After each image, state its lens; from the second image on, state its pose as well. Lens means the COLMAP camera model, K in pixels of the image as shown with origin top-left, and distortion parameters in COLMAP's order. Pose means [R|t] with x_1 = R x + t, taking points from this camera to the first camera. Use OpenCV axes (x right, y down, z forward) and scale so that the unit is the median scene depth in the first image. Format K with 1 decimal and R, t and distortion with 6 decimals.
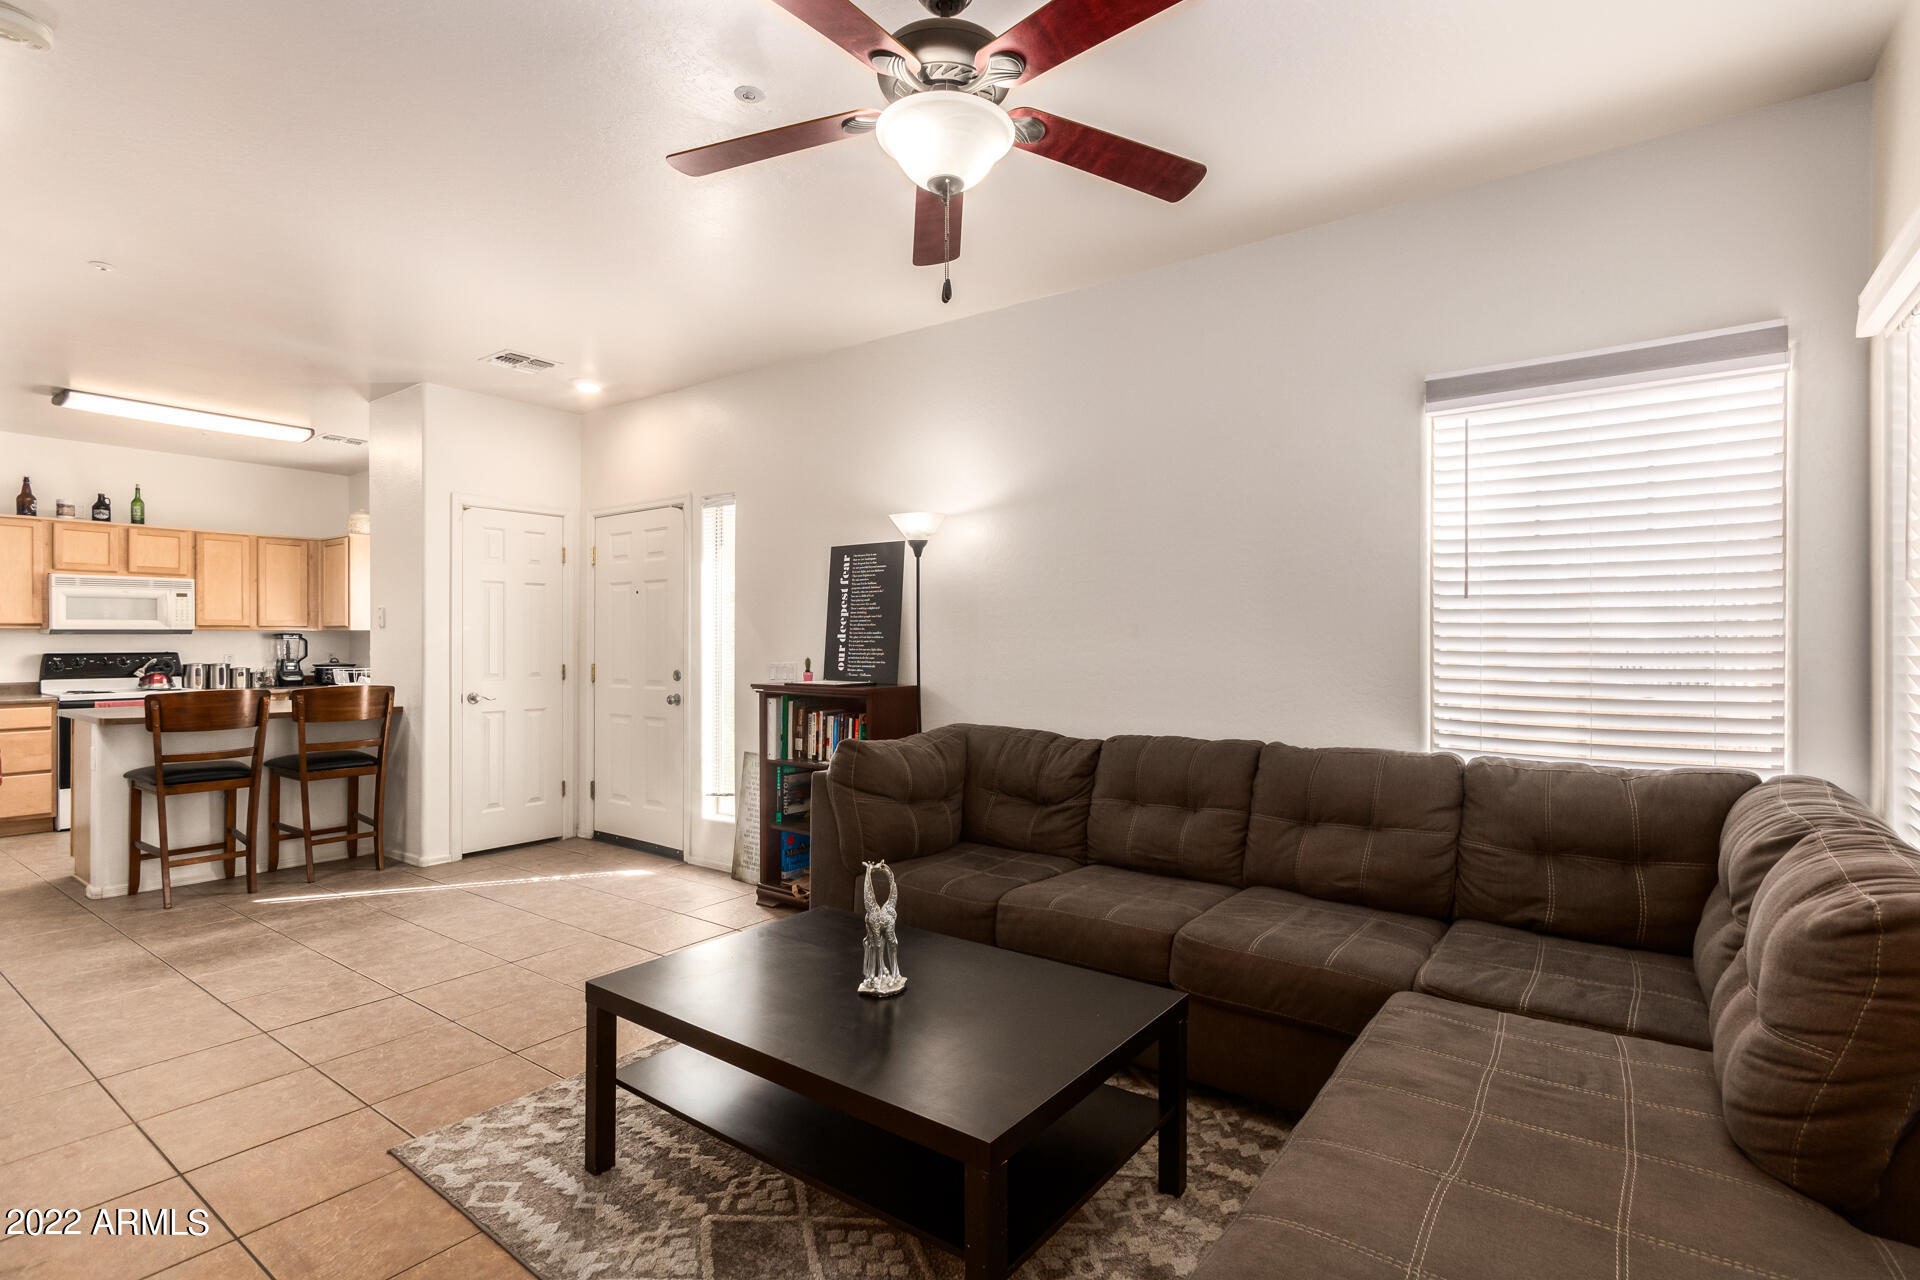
lens RADIAL K [[915.1, 0, 965.6], [0, 915.1, 645.9], [0, 0, 1]] dist [0.001117, 0.000133]
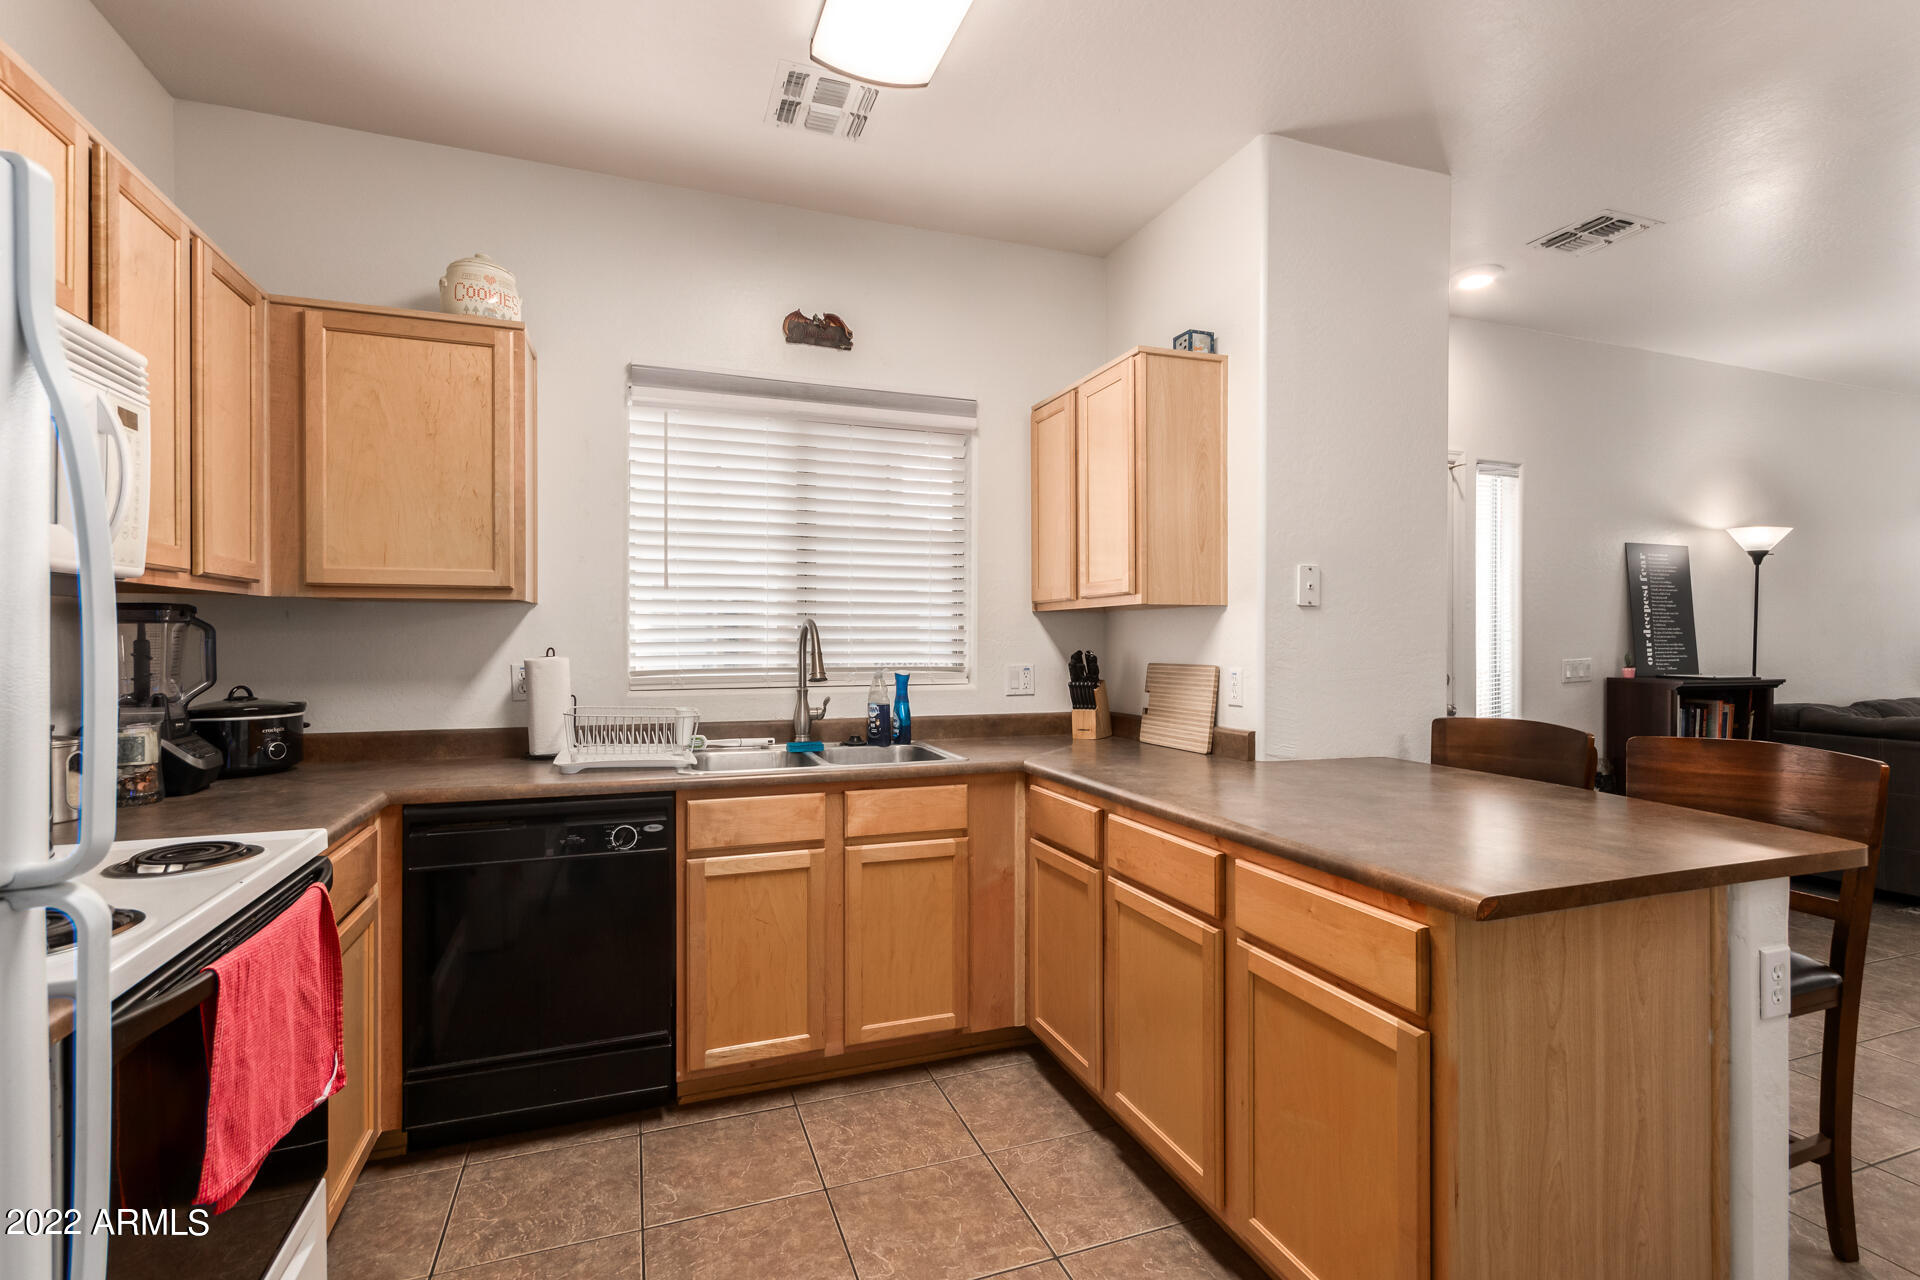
lens RADIAL K [[915.1, 0, 965.7], [0, 915.1, 637.3], [0, 0, 1]] dist [0.001117, 0.000133]
pose [[0.551265, -0.003750, 0.834322, -1.420194], [-0.001372, 0.999984, 0.005401, -0.008818], [-0.834329, -0.004122, 0.551251, 1.074341]]
